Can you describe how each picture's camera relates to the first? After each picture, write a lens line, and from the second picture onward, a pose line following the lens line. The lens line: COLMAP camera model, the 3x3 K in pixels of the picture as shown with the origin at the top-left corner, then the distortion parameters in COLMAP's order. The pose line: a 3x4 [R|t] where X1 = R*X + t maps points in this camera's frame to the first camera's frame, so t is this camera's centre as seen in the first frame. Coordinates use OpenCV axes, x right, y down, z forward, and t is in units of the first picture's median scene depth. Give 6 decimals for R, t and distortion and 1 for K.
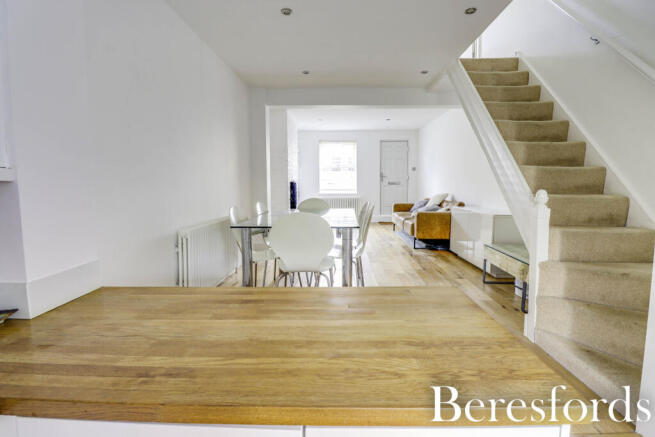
lens RADIAL K [[311.3, 0, 329.7], [0, 311.3, 207.3], [0, 0, 1]] dist [0.000895, -0.000122]
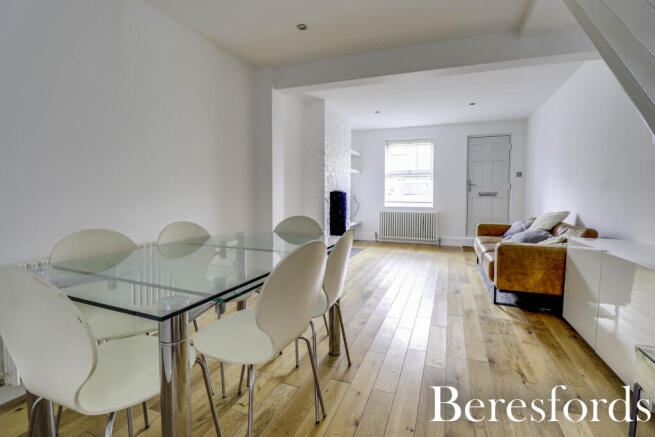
lens RADIAL K [[311.3, 0, 329.7], [0, 311.3, 207.3], [0, 0, 1]] dist [0.000895, -0.000122]
pose [[0.944010, 0.020610, -0.329272, 0.207649], [-0.031158, 0.999155, -0.026787, -0.033241], [0.328442, 0.035547, 0.943855, 0.403861]]
